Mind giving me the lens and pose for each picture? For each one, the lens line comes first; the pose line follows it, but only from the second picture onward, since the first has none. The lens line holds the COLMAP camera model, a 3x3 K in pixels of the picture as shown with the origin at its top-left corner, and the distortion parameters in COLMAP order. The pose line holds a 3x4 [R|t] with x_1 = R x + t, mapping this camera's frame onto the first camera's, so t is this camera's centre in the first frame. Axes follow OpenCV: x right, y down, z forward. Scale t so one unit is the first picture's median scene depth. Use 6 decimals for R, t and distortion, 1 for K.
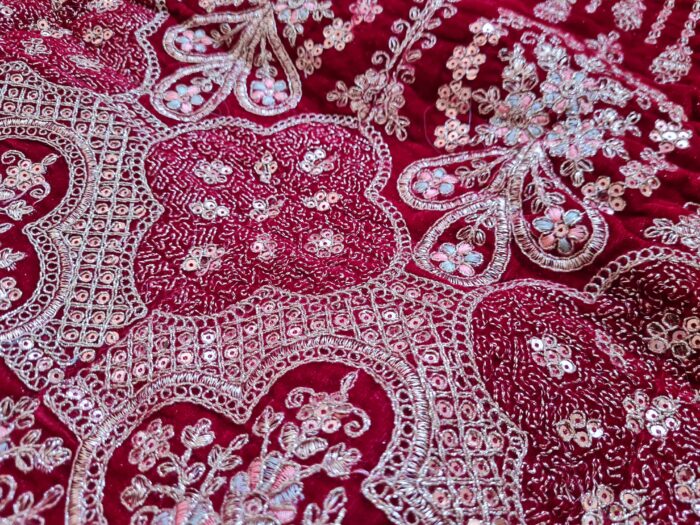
lens RADIAL K [[556.8, 0, 346.6], [0, 556.8, 265.1], [0, 0, 1]] dist [-0.022514, 0.005833]
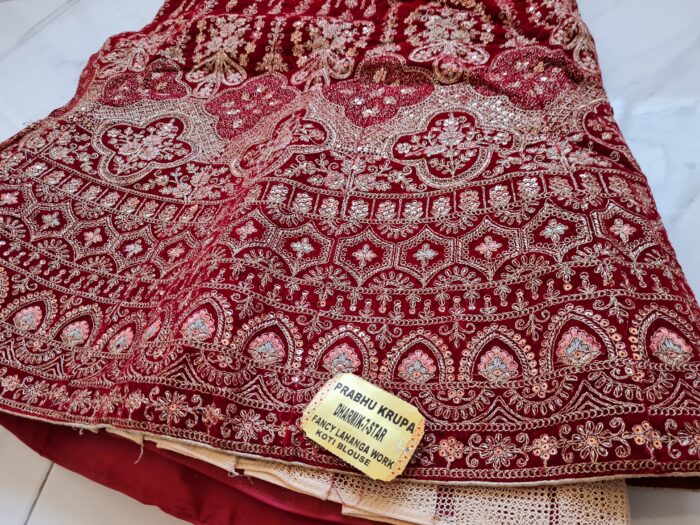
lens RADIAL K [[532.2, 0, 350.0], [0, 532.2, 262.5], [0, 0, 1]] dist [-0.002361, -0.000307]
pose [[0.910595, -0.404415, 0.085240, -0.234806], [0.411833, 0.905218, -0.104754, 1.081272], [-0.034796, 0.130493, 0.990838, -1.559016]]
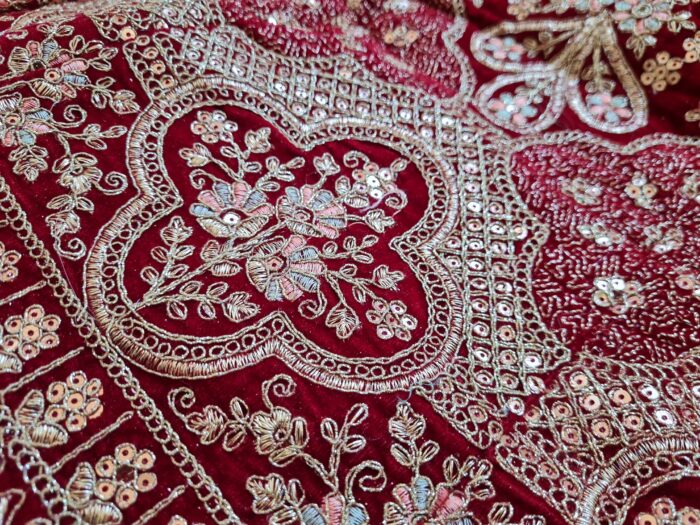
lens RADIAL K [[564.9, 0, 350.0], [0, 564.9, 262.5], [0, 0, 1]] dist [-0.034159, -0.003000]
pose [[0.997156, 0.061508, -0.043547, -0.553032], [-0.064876, 0.994624, -0.080709, 0.032451], [0.038348, 0.083304, 0.995786, 0.142004]]
